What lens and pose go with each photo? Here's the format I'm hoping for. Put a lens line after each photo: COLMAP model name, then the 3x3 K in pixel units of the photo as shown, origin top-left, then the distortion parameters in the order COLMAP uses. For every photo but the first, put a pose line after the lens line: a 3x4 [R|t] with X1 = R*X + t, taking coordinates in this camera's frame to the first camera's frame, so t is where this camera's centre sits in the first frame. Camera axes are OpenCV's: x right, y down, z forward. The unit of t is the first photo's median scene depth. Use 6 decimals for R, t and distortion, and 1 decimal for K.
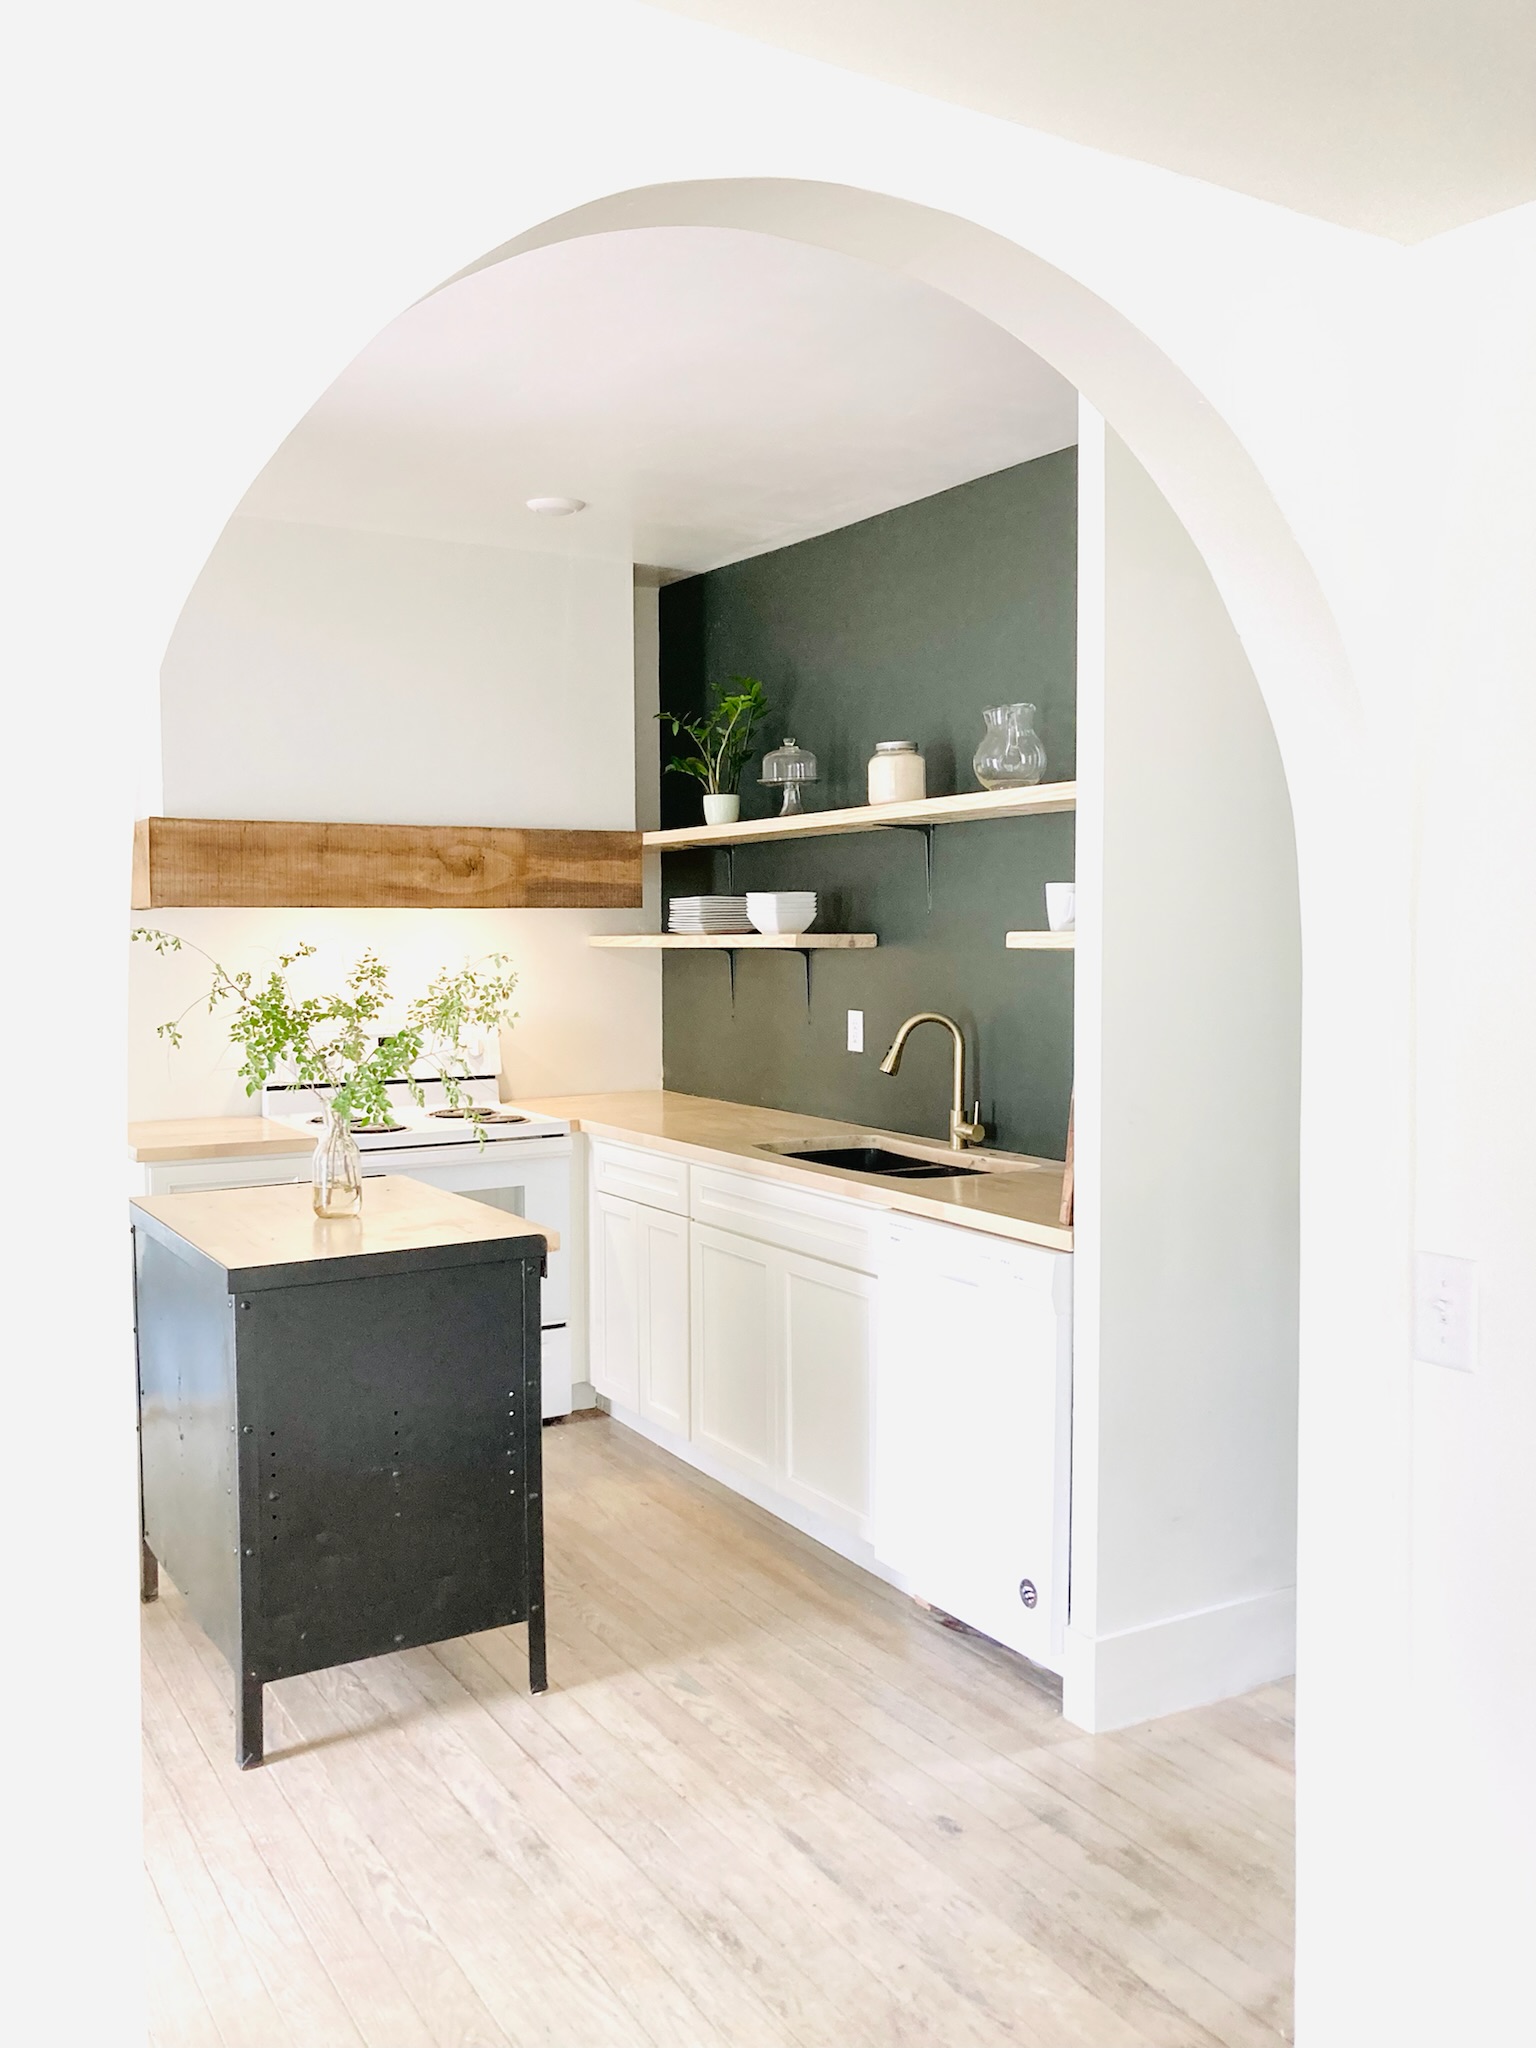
lens RADIAL K [[1651.0, 0, 773.8], [0, 1651.0, 1022.2], [0, 0, 1]] dist [0.006503, -0.070444]
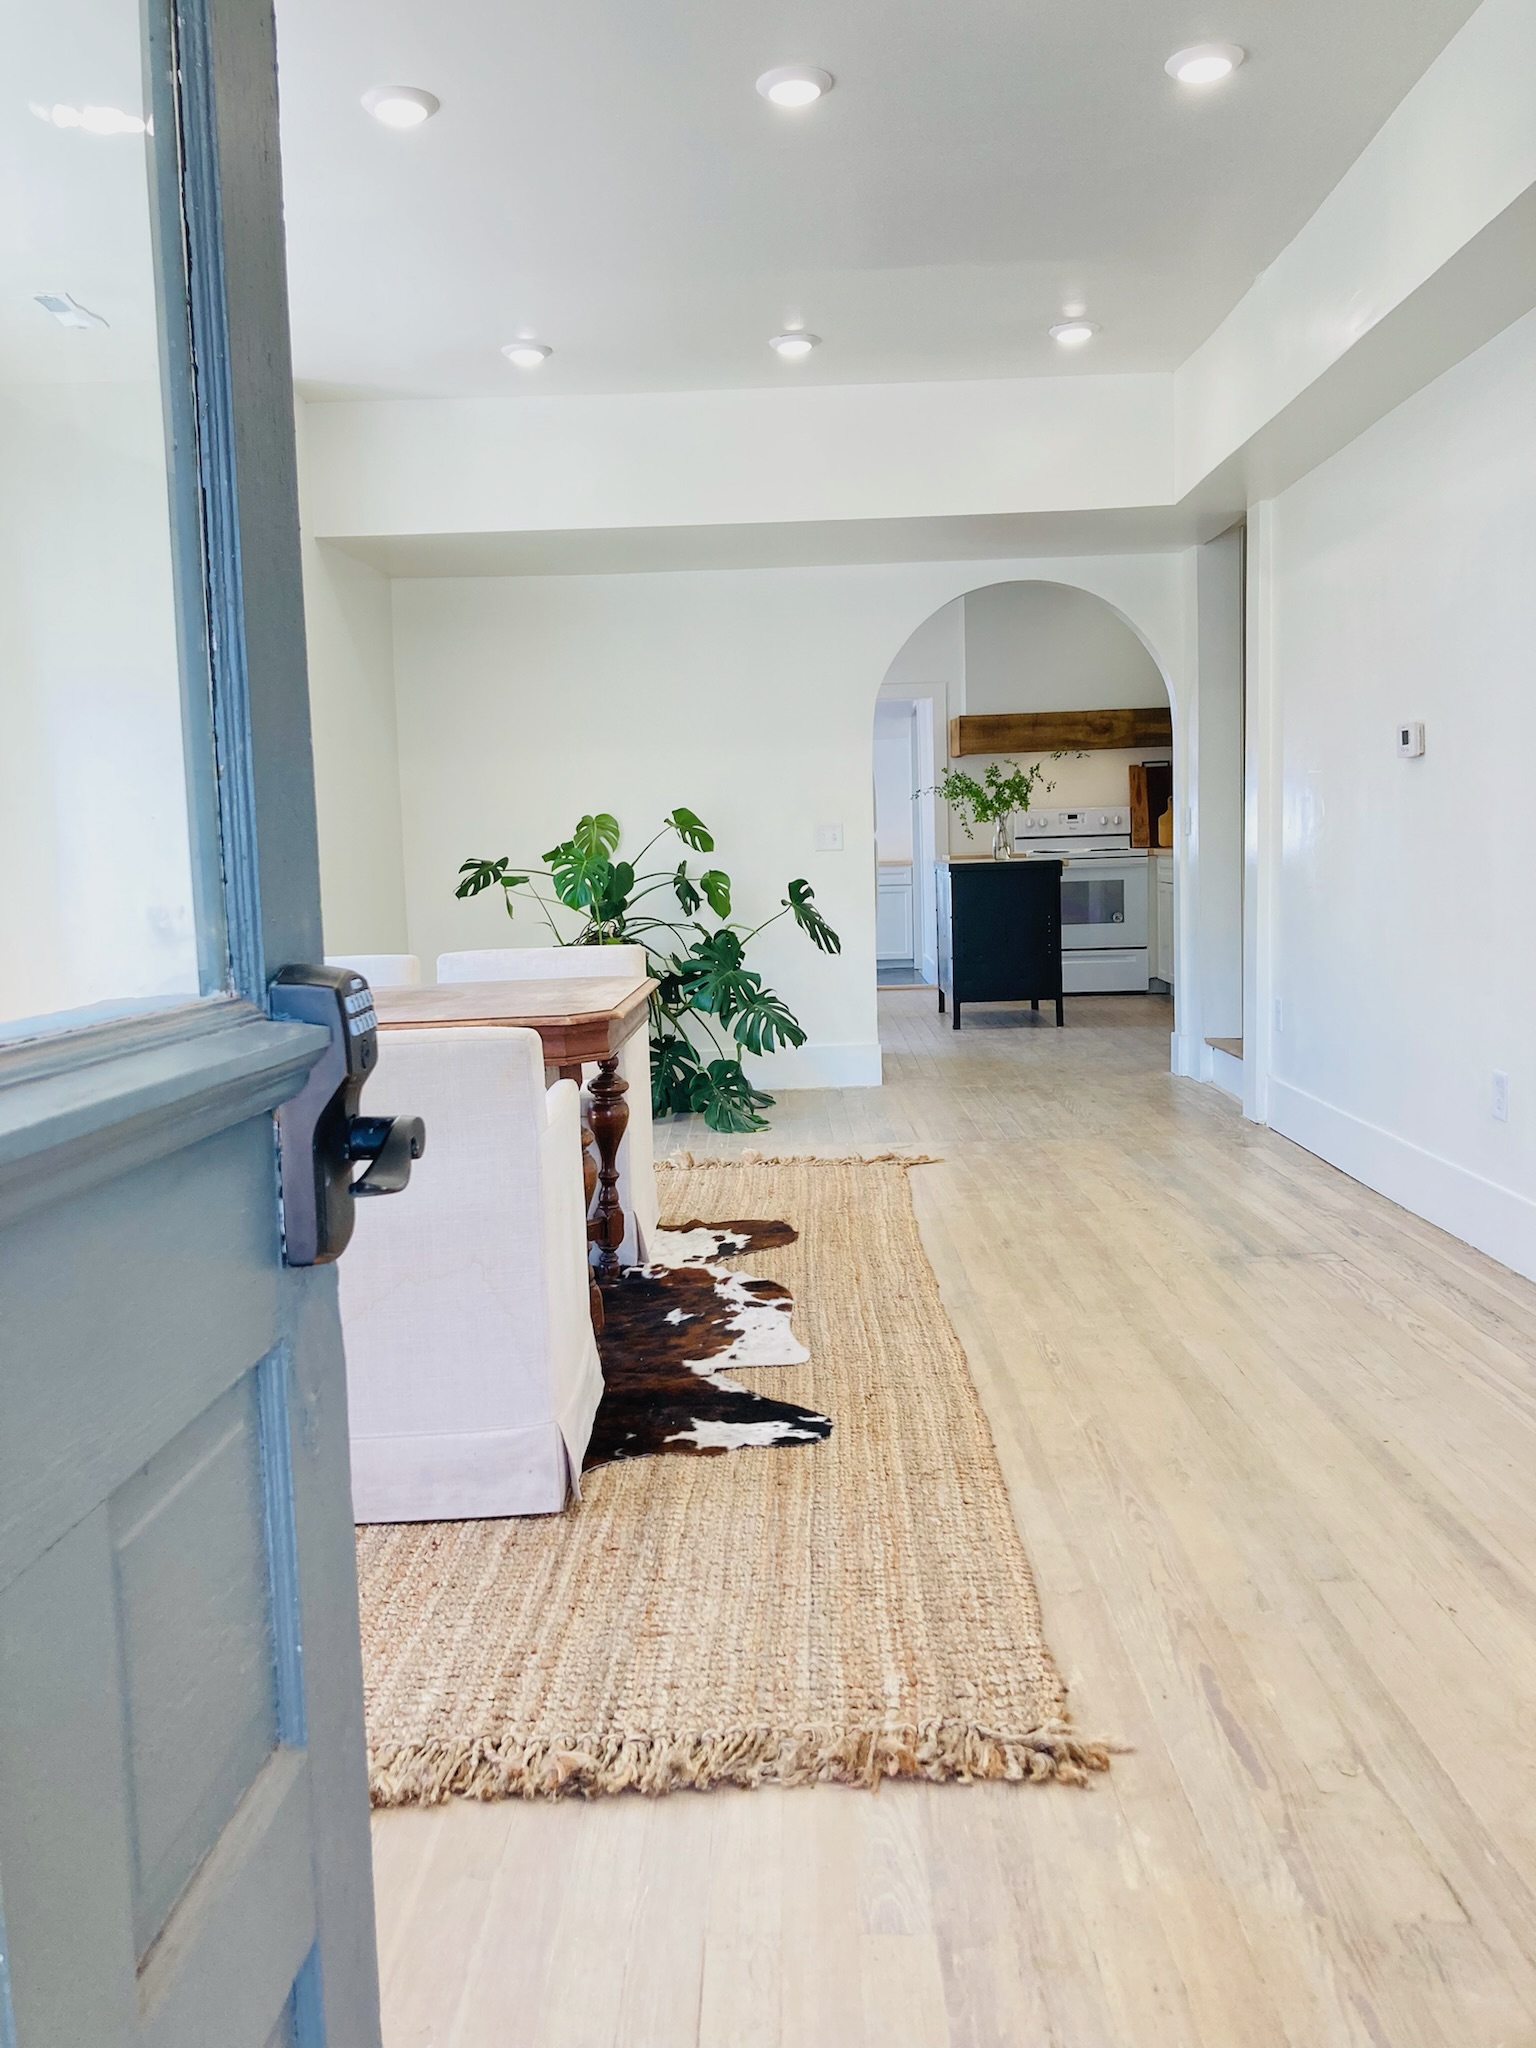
lens RADIAL K [[1671.8, 0, 766.0], [0, 1671.8, 979.6], [0, 0, 1]] dist [0.035935, 0.008974]
pose [[0.843307, 0.023755, -0.536906, 0.755975], [-0.000334, 0.999046, 0.043676, 0.163921], [0.537432, -0.036653, 0.842510, -1.298409]]
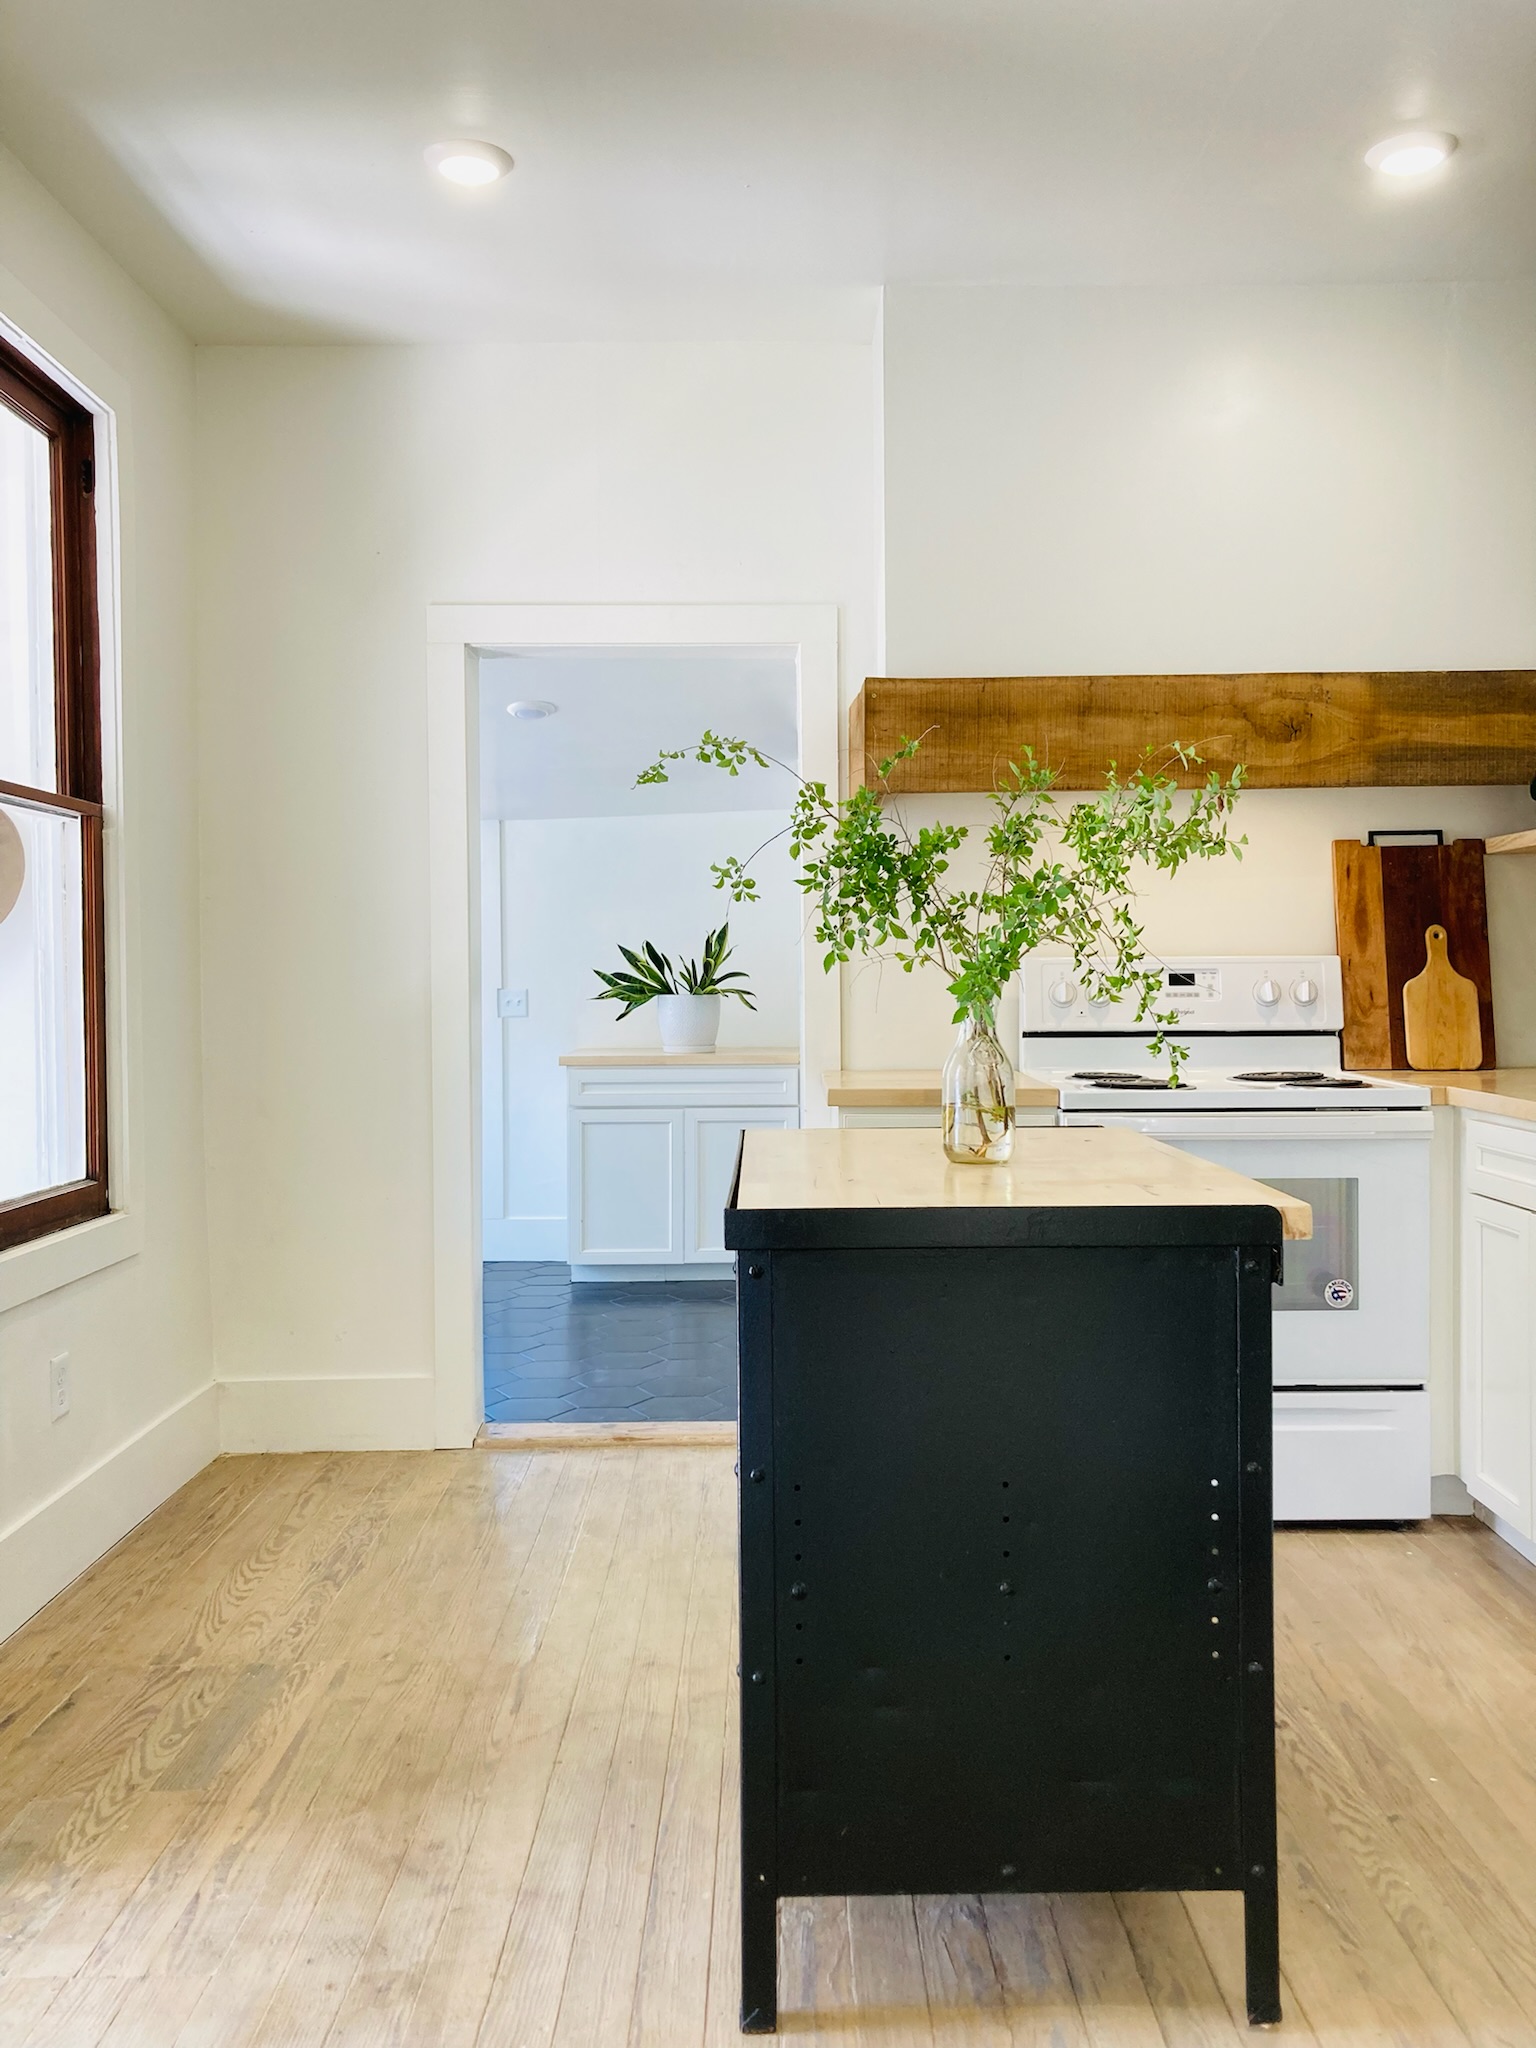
lens RADIAL K [[1677.7, 0, 776.3], [0, 1677.7, 1021.0], [0, 0, 1]] dist [0.004093, -0.011765]
pose [[0.853176, 0.009949, -0.521529, 0.008363], [-0.021800, 0.999625, -0.016595, 0.062446], [0.521168, 0.025528, 0.853072, 0.334153]]
